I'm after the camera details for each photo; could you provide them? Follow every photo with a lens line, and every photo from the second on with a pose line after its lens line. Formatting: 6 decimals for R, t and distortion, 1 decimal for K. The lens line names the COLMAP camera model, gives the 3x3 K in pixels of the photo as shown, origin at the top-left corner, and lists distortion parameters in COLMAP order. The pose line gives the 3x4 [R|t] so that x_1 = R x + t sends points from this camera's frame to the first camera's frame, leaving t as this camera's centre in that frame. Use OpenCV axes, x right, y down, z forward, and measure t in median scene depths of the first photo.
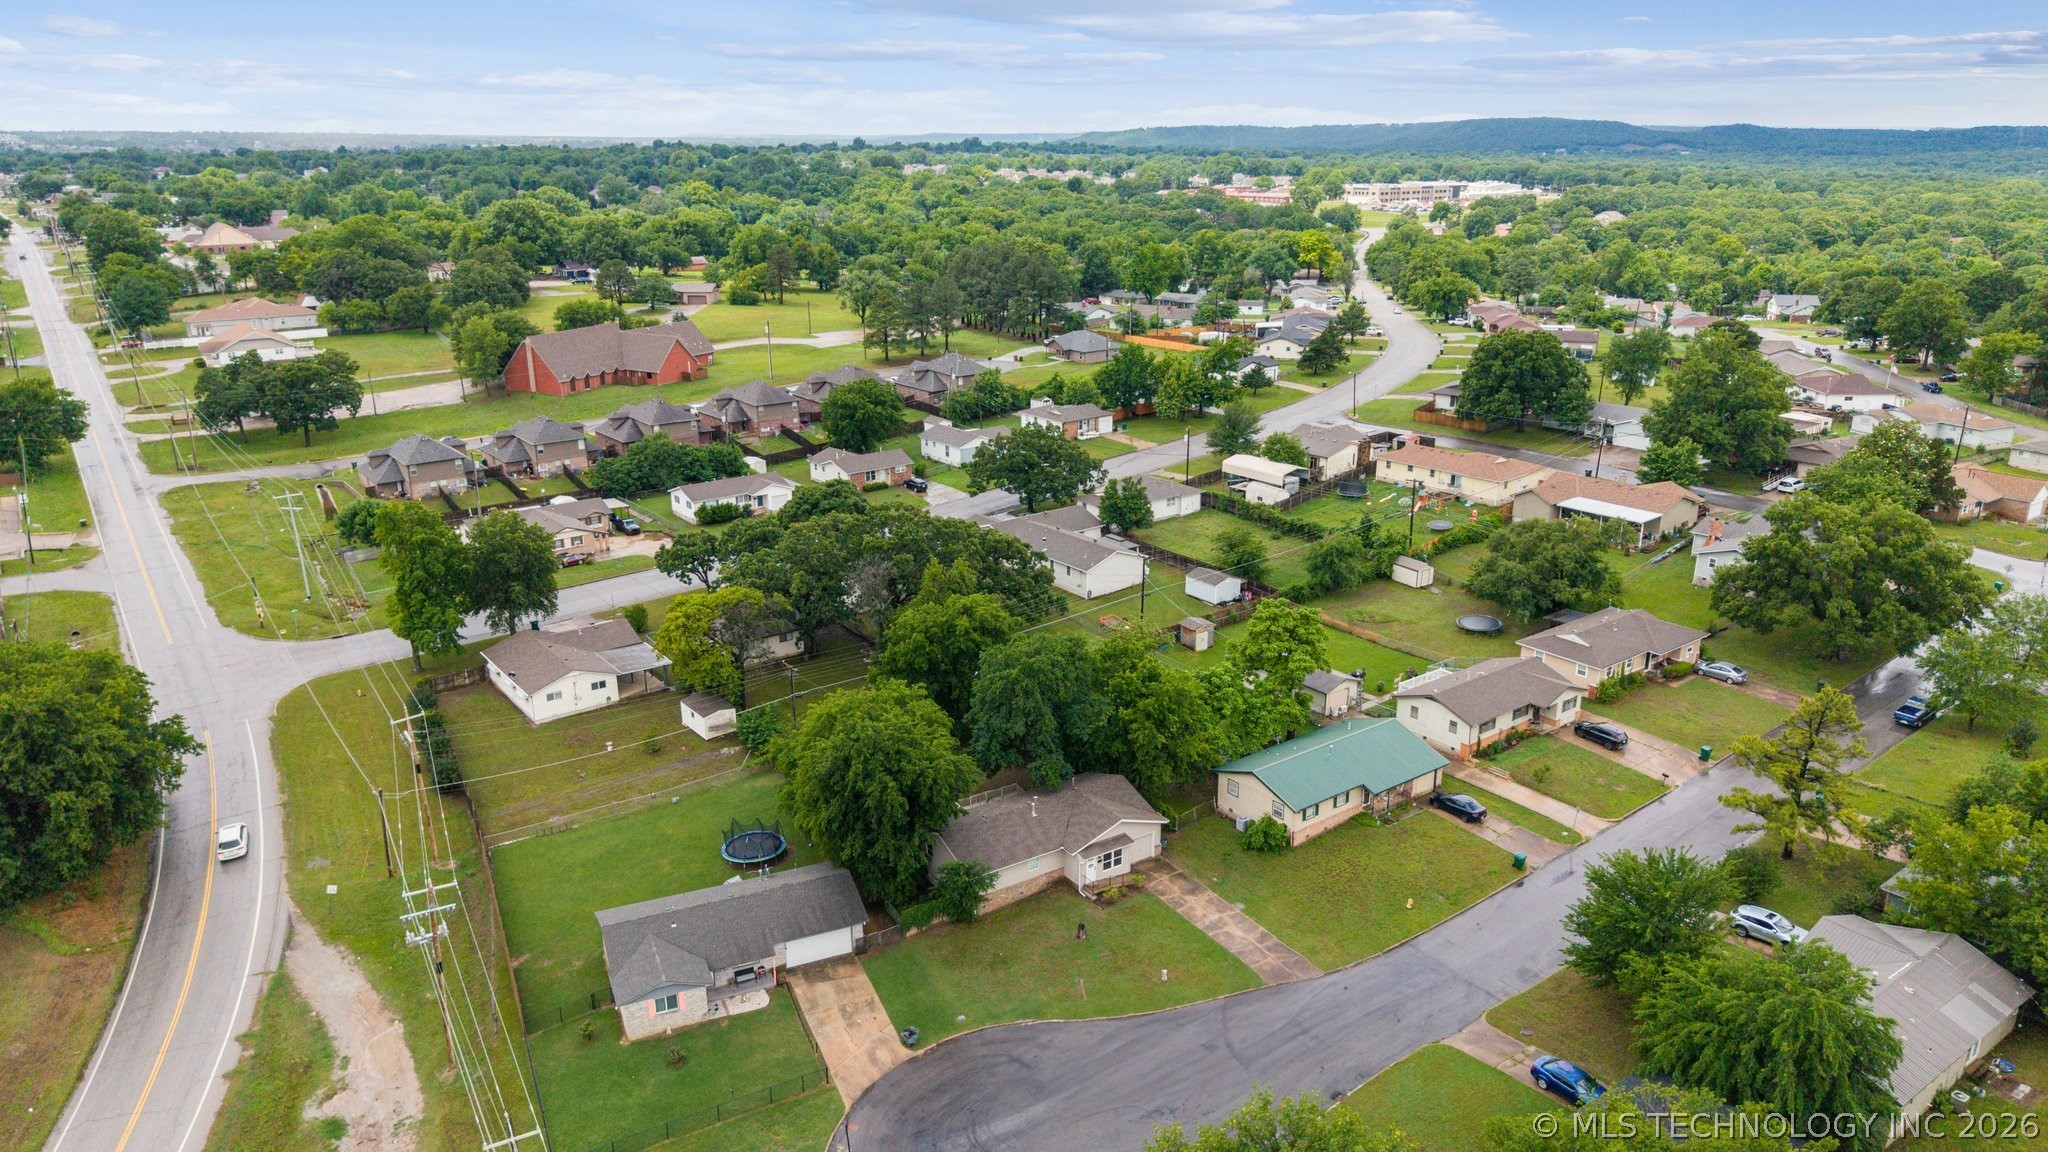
lens RADIAL K [[1345.9, 0, 1031.5], [0, 1345.9, 590.6], [0, 0, 1]] dist [0.009532, -0.005899]
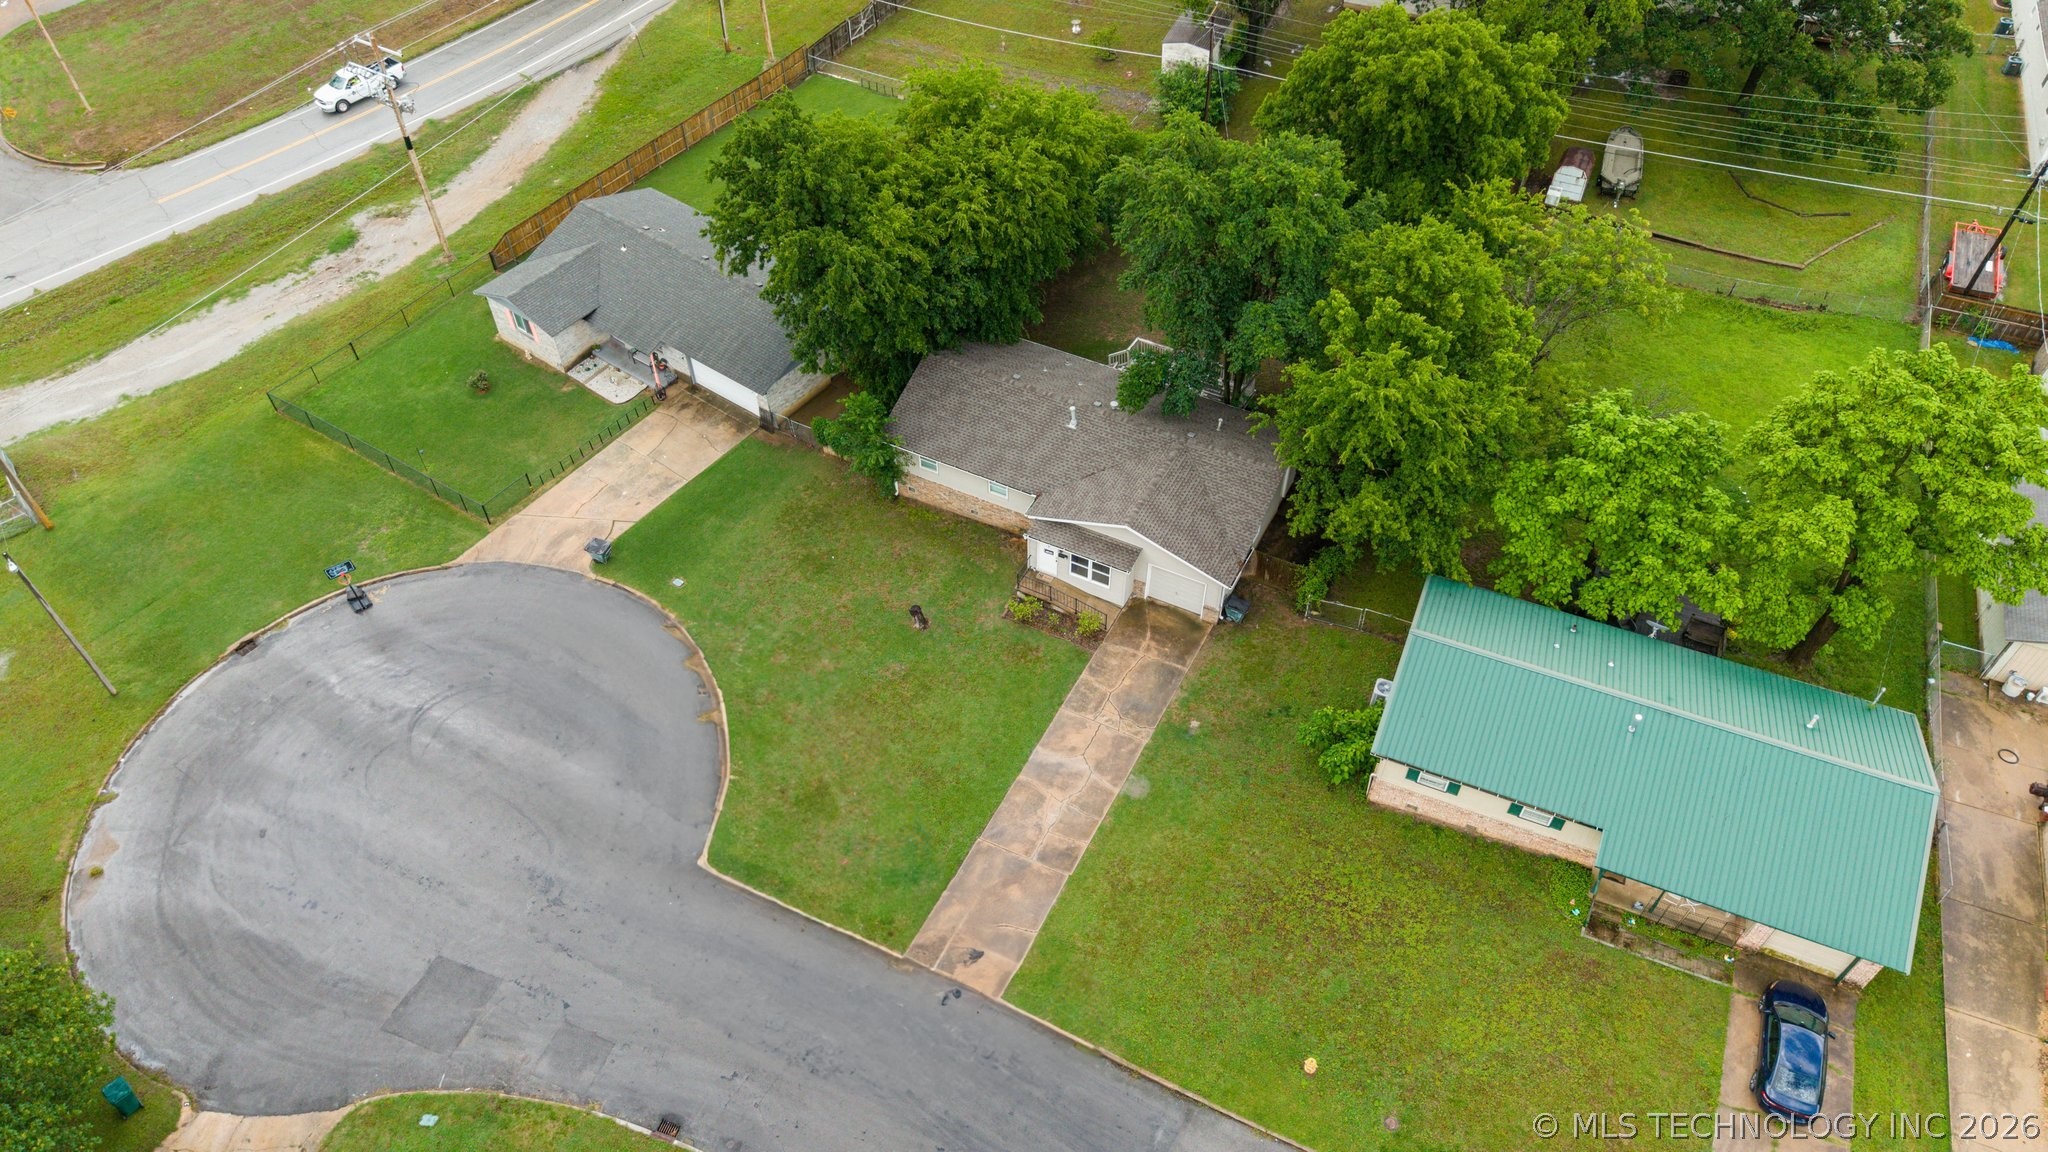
lens RADIAL K [[1345.9, 0, 1031.5], [0, 1345.9, 590.6], [0, 0, 1]] dist [0.009532, -0.005899]
pose [[0.494107, 0.656545, -0.569918, 0.360940], [-0.276475, 0.740160, 0.612965, -0.122639], [0.824269, -0.145302, 0.547236, 0.657524]]
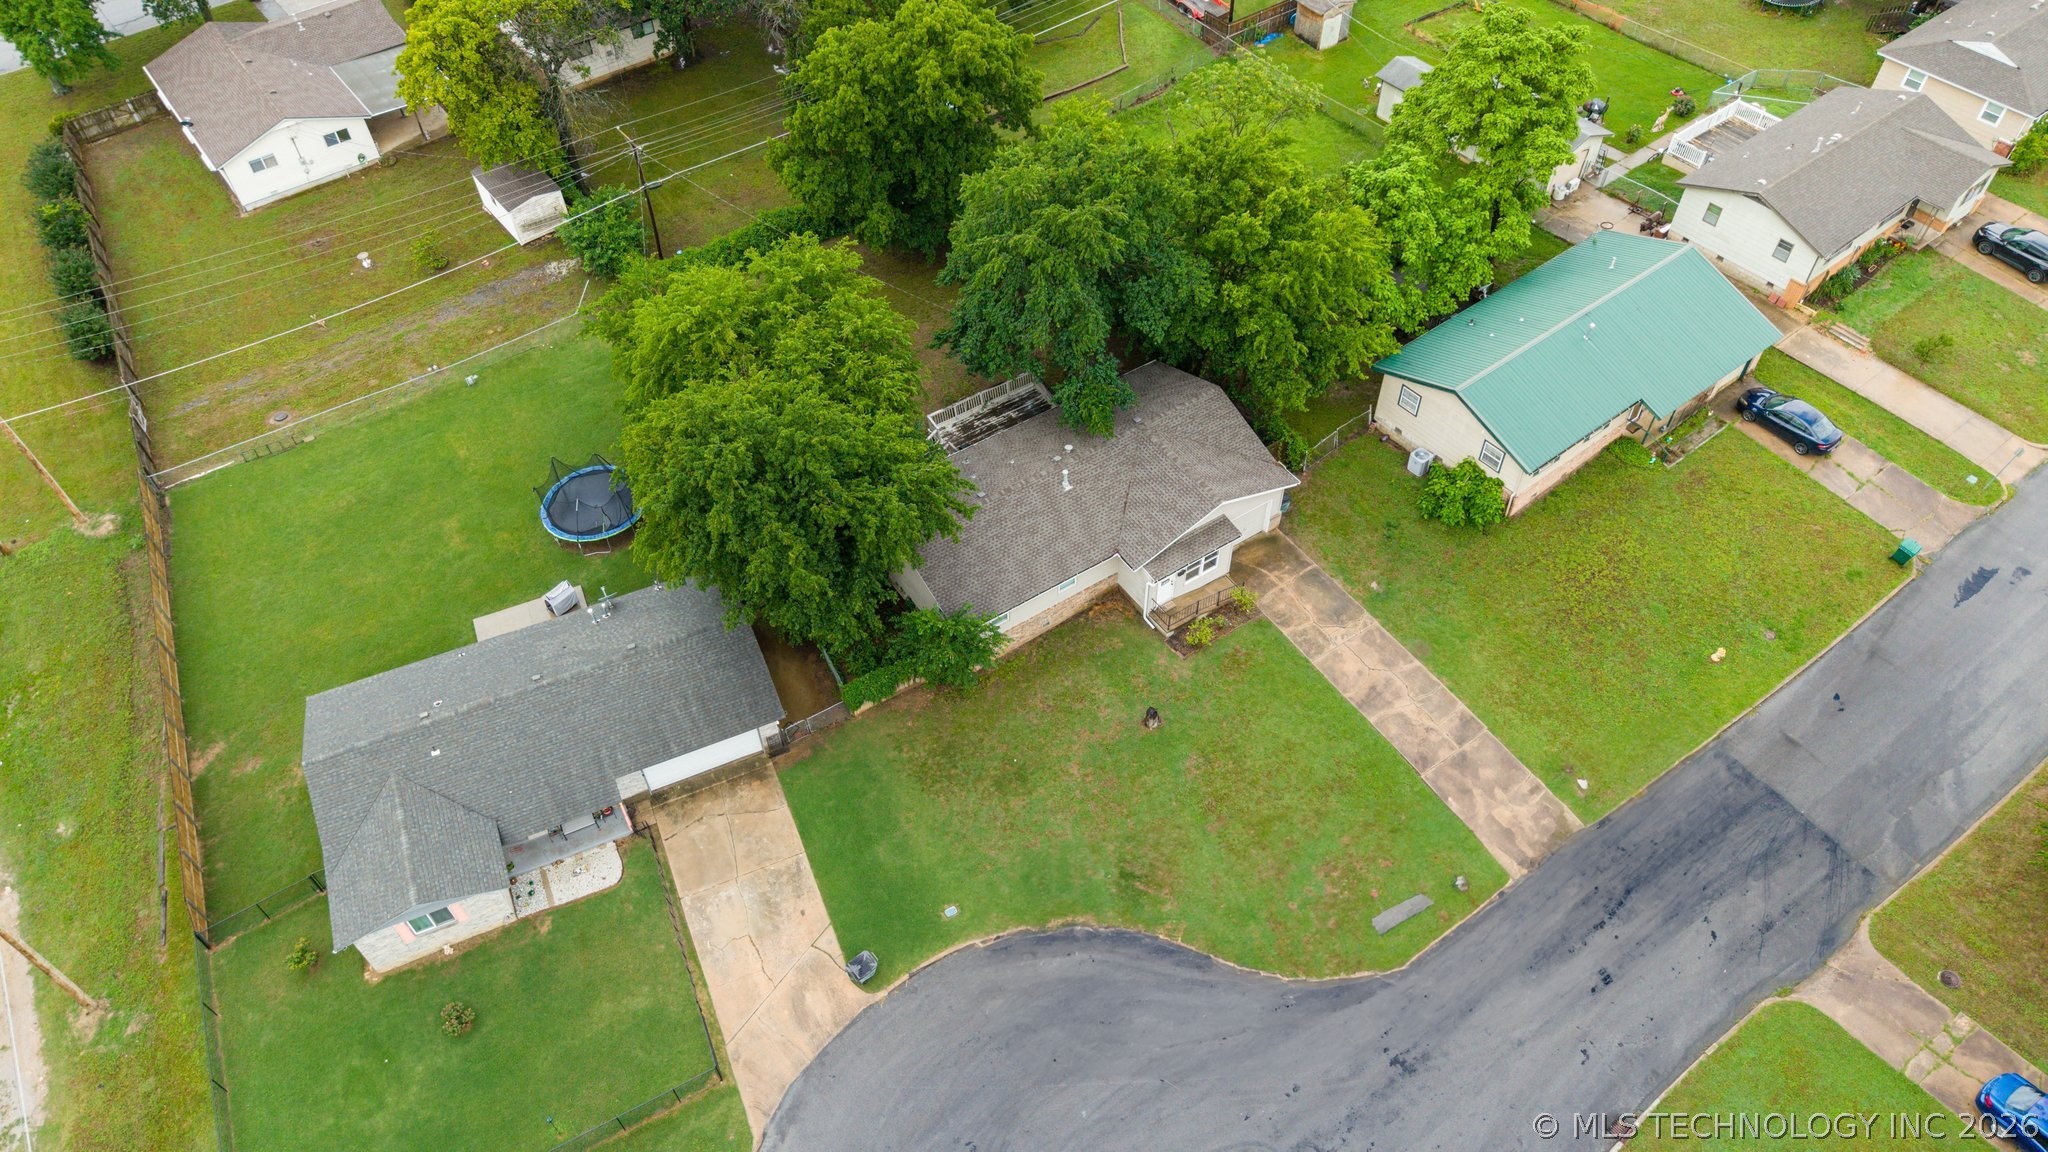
lens RADIAL K [[1345.9, 0, 1031.5], [0, 1345.9, 590.6], [0, 0, 1]] dist [0.009532, -0.005899]
pose [[0.999949, -0.009946, -0.001662, -0.012221], [0.009366, 0.854991, 0.518558, -0.088155], [-0.003736, -0.518547, 0.855041, 0.486229]]
